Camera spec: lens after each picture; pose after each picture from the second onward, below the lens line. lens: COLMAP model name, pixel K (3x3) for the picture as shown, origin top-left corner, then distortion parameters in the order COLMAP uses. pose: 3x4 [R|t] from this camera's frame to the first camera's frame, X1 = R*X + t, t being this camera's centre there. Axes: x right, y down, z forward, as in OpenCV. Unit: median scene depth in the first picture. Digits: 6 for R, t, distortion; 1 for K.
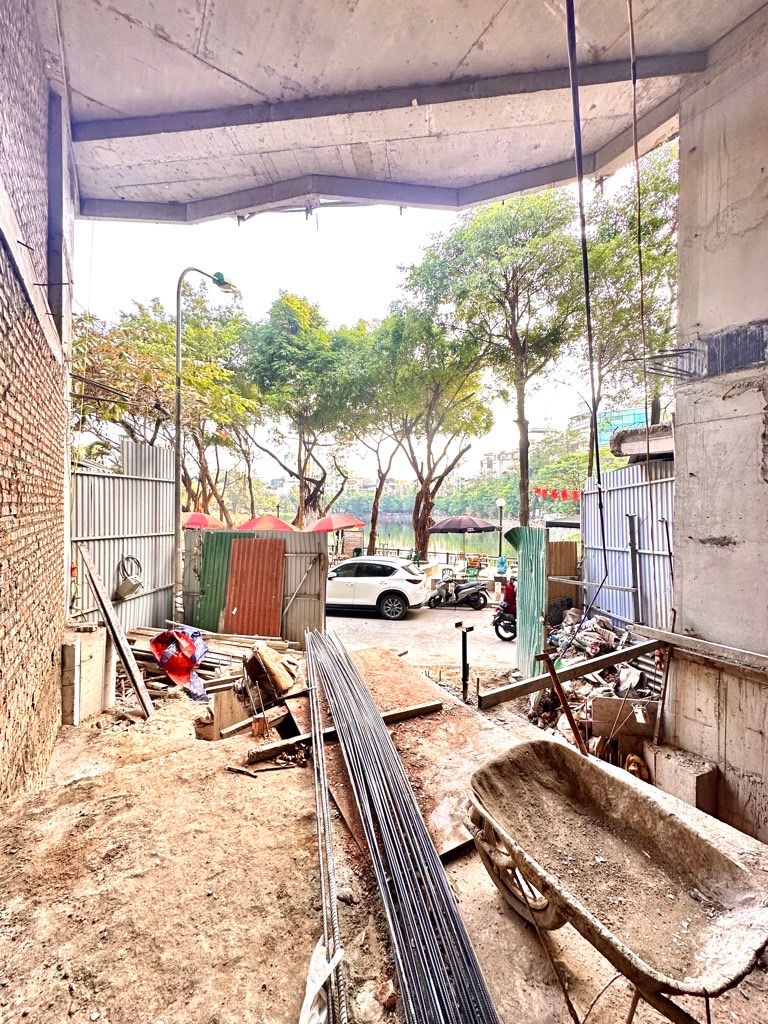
lens RADIAL K [[407.4, 0, 382.9], [0, 407.4, 513.2], [0, 0, 1]] dist [-0.000551, -0.000072]
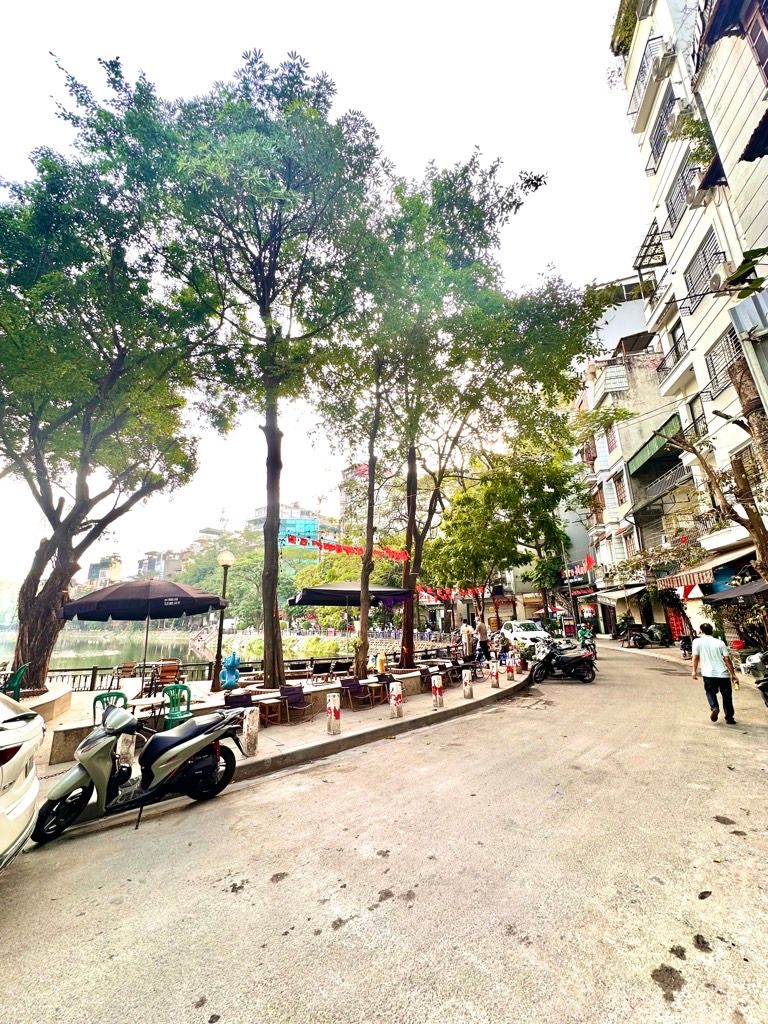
lens RADIAL K [[407.4, 0, 388.7], [0, 407.4, 511.0], [0, 0, 1]] dist [-0.000551, -0.000072]
pose [[0.706085, 0.150903, 0.691862, 0.032462], [0.040147, 0.966928, -0.251870, 0.050774], [-0.706989, 0.205618, 0.676675, 0.342259]]
